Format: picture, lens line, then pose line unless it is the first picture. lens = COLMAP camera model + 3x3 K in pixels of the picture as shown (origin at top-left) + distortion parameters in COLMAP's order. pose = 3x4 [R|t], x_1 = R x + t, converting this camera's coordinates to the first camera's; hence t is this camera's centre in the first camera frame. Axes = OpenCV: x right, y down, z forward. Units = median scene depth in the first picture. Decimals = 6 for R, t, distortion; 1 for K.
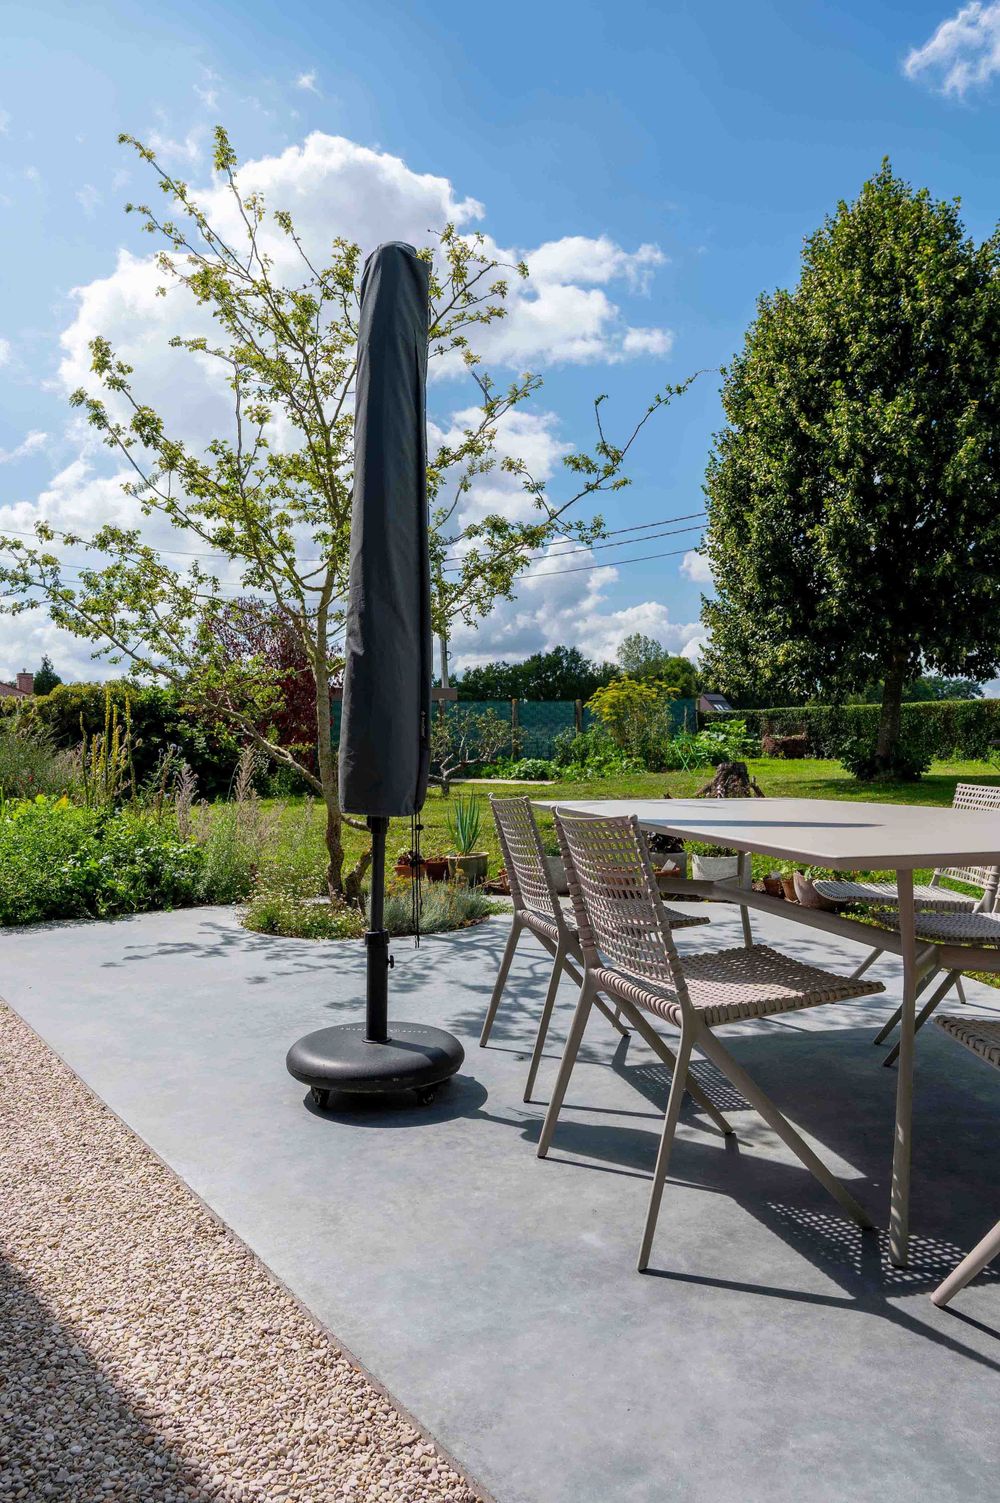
lens RADIAL K [[986.8, 0, 501.8], [0, 986.8, 756.3], [0, 0, 1]] dist [-0.008382, 0.000096]
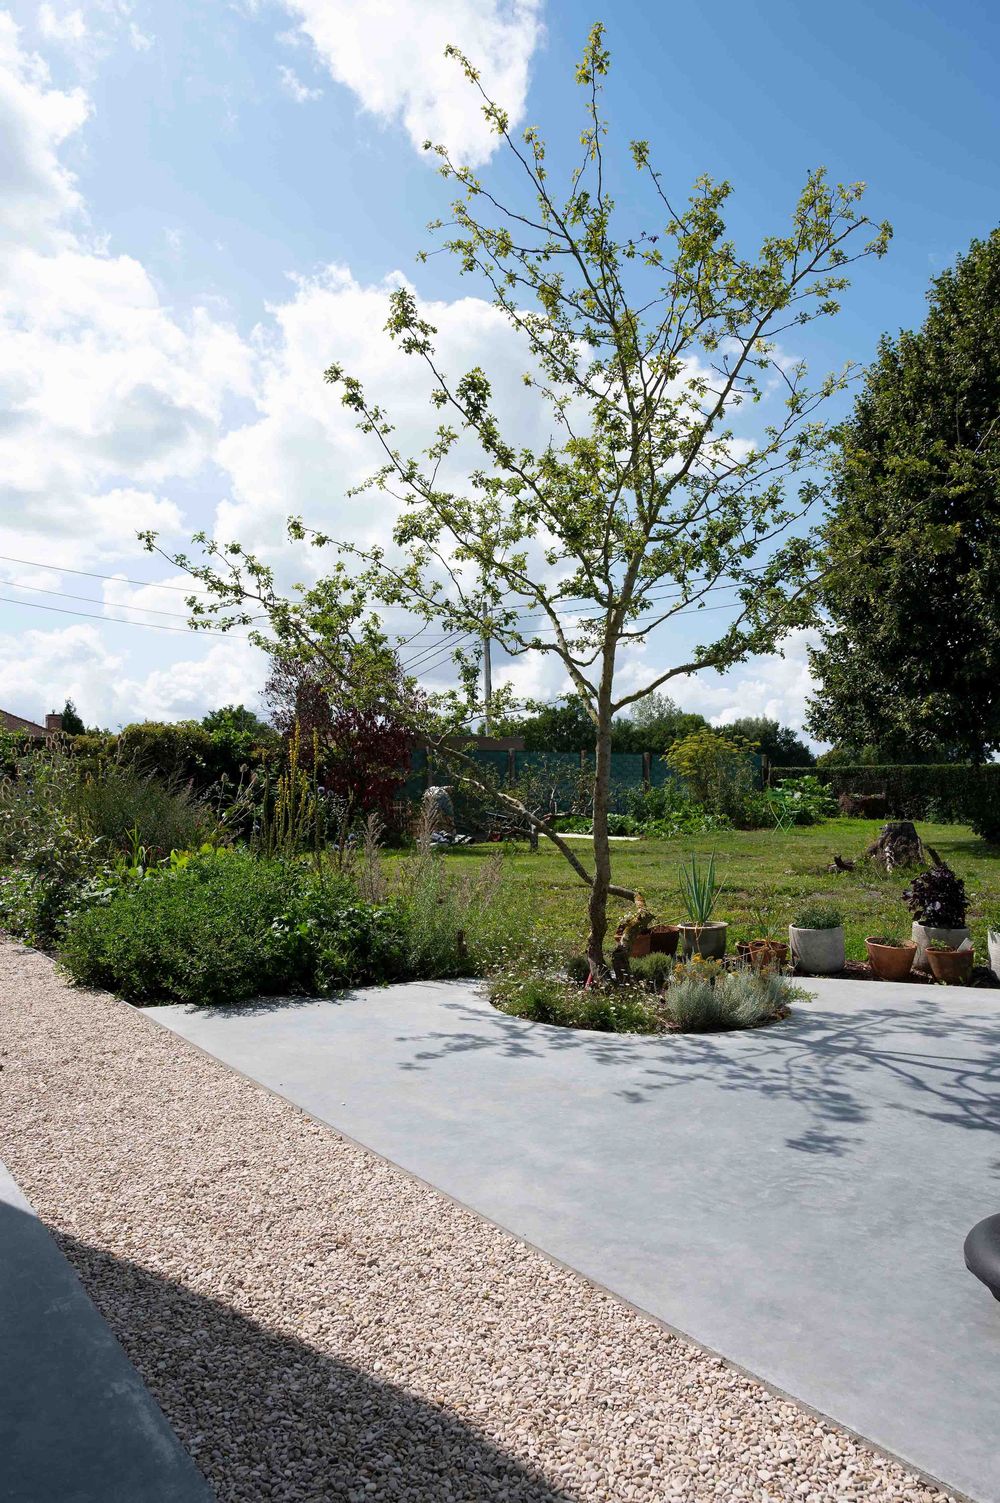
lens RADIAL K [[986.8, 0, 508.7], [0, 986.8, 758.3], [0, 0, 1]] dist [-0.008382, 0.000096]
pose [[0.999762, 0.021713, -0.002038, -0.106757], [-0.021790, 0.998423, -0.051733, 0.001850], [0.000911, 0.051765, 0.998659, 0.068795]]
